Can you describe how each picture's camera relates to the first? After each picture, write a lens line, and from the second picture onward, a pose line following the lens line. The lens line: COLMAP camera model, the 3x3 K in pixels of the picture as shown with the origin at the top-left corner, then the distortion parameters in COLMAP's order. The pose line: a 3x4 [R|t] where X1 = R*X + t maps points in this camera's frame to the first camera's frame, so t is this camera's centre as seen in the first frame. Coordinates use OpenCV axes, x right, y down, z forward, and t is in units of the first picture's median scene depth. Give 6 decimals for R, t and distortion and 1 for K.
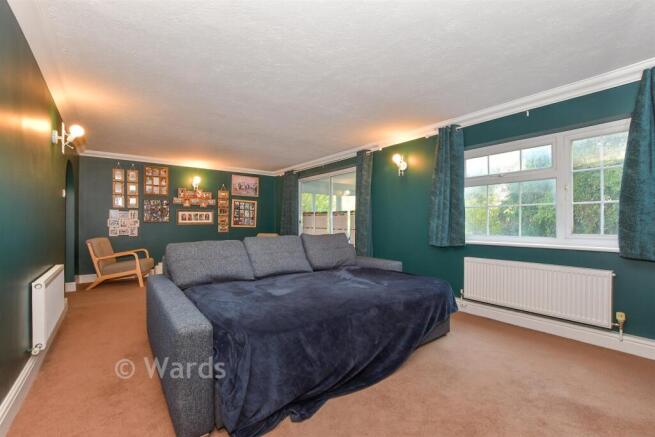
lens RADIAL K [[291.8, 0, 331.6], [0, 291.8, 229.8], [0, 0, 1]] dist [0.000861, -0.000168]
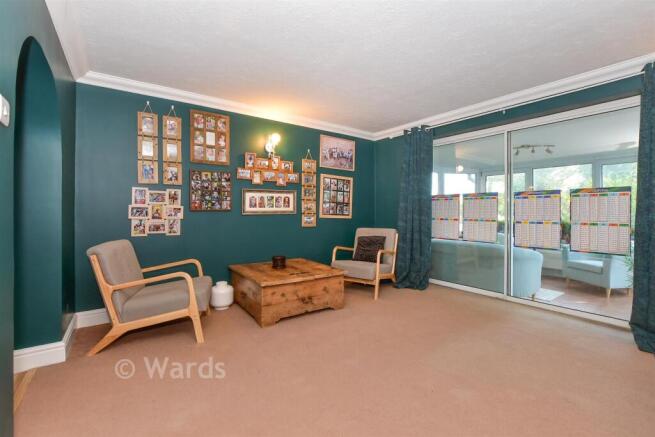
lens RADIAL K [[291.8, 0, 327.9], [0, 291.8, 216.9], [0, 0, 1]] dist [0.000861, -0.000168]
pose [[0.999965, -0.003286, 0.007733, -0.374193], [0.003362, 0.999946, -0.009842, -0.007008], [-0.007700, 0.009868, 0.999922, 0.425613]]
